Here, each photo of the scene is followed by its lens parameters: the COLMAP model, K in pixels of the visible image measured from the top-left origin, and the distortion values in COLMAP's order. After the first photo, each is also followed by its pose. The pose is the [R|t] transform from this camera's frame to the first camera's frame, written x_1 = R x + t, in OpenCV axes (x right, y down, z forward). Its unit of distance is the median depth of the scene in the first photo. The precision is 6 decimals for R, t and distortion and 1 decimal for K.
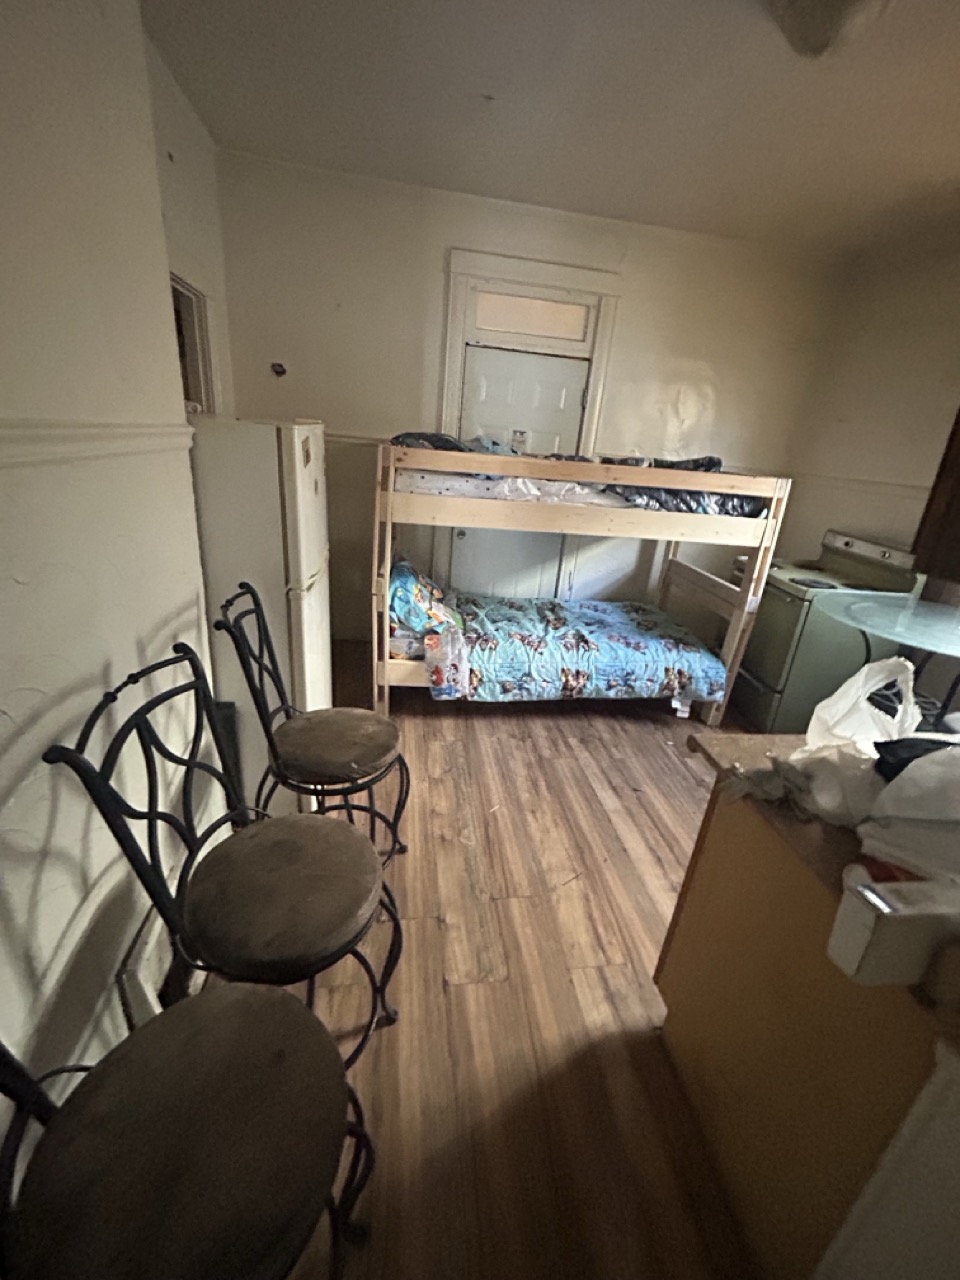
lens RADIAL K [[521.7, 0, 484.5], [0, 521.7, 638.2], [0, 0, 1]] dist [-0.001354, 0.000380]
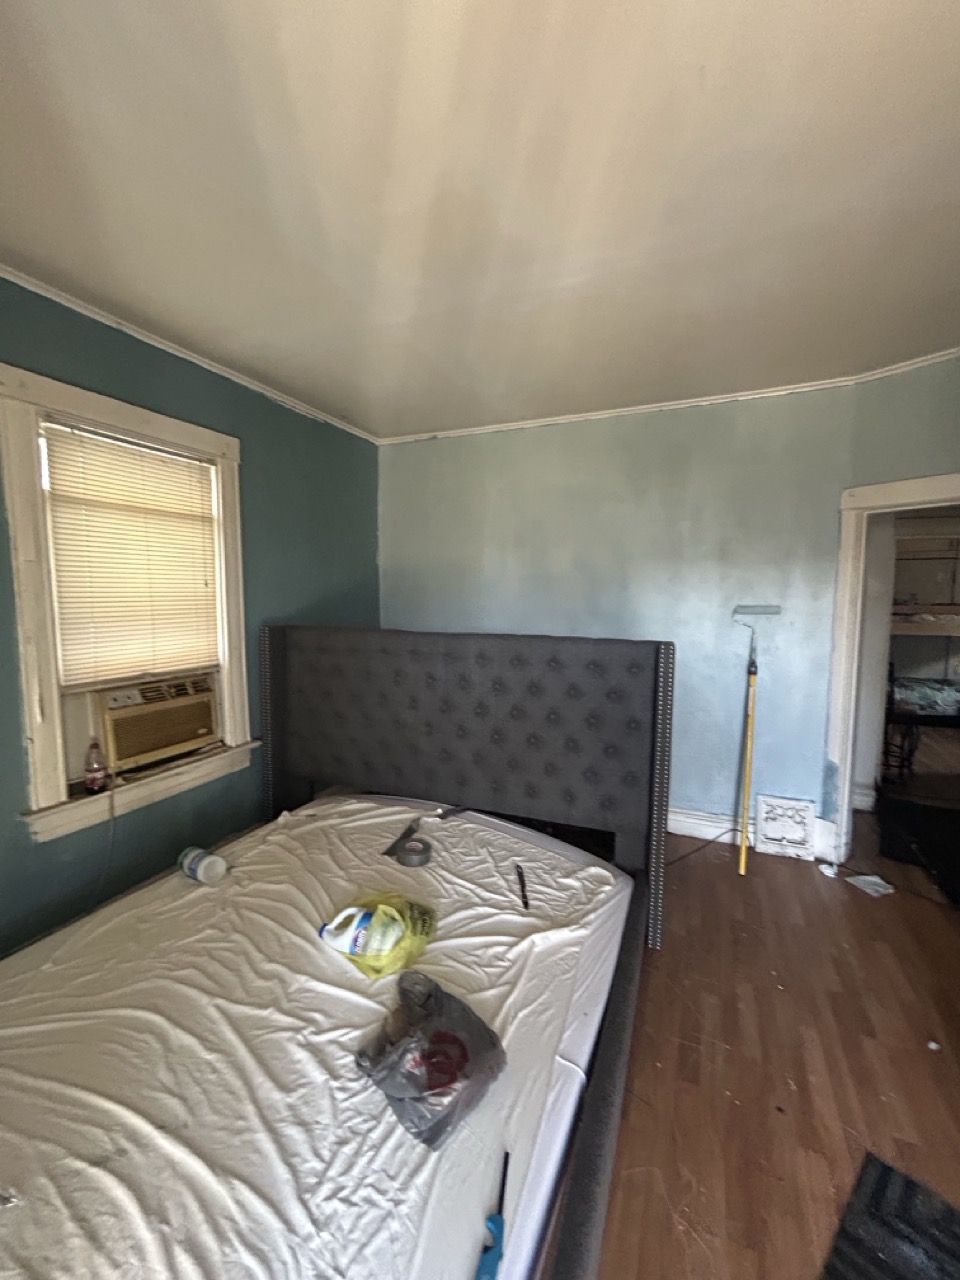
lens RADIAL K [[521.7, 0, 484.5], [0, 521.7, 638.2], [0, 0, 1]] dist [-0.001354, 0.000380]
pose [[0.848809, -0.040574, -0.527141, -0.343238], [-0.117534, 0.957621, -0.262961, 0.592003], [0.515470, 0.285161, 0.808068, -1.728930]]
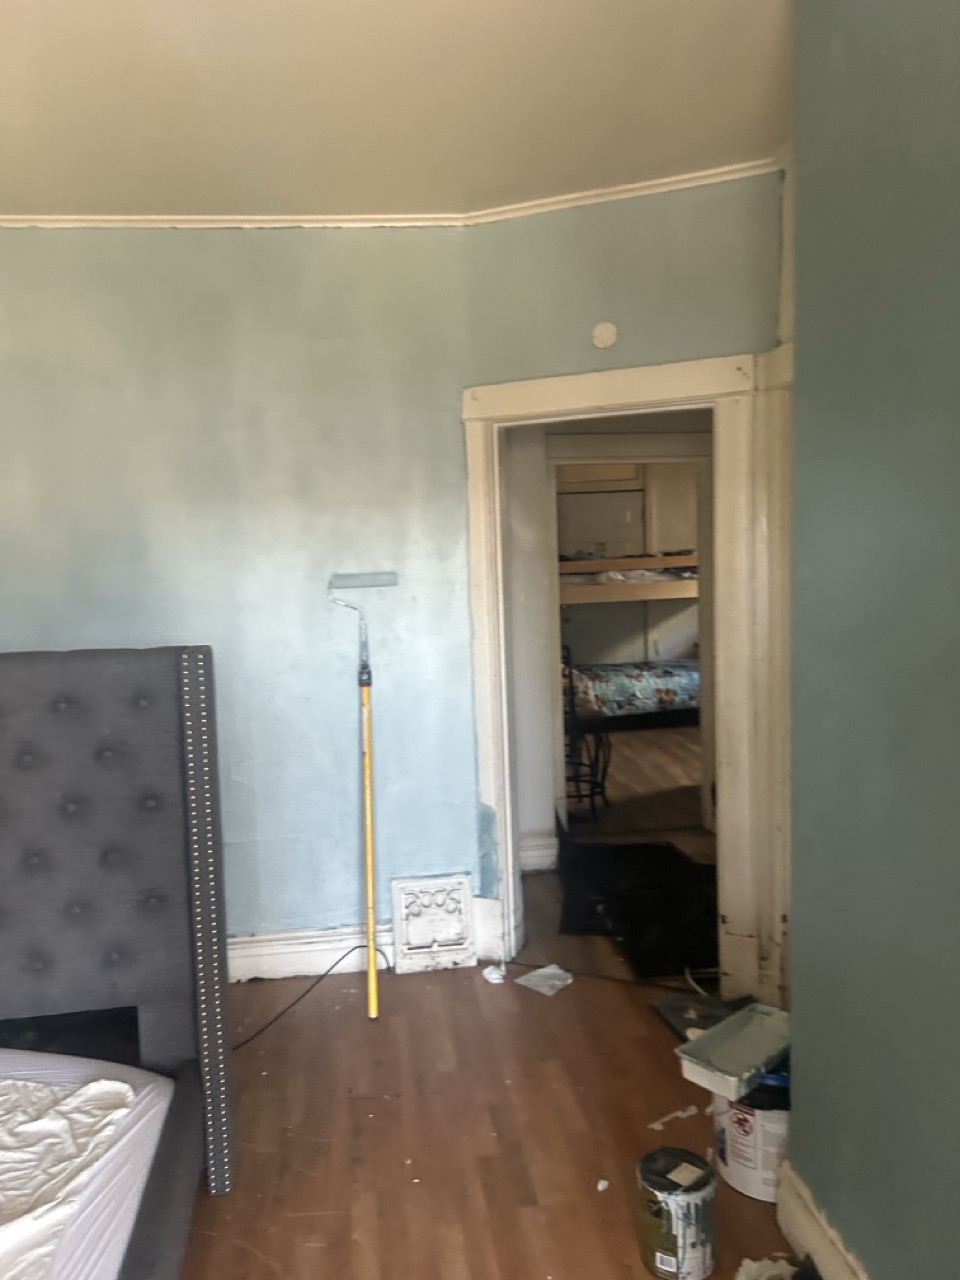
lens RADIAL K [[972.8, 0, 473.4], [0, 972.8, 635.7], [0, 0, 1]] dist [0.041916, -0.039070]
pose [[0.991833, -0.122766, -0.034585, -0.252165], [0.109084, 0.957009, -0.268766, 0.599304], [0.066094, 0.262799, 0.962584, -1.739372]]
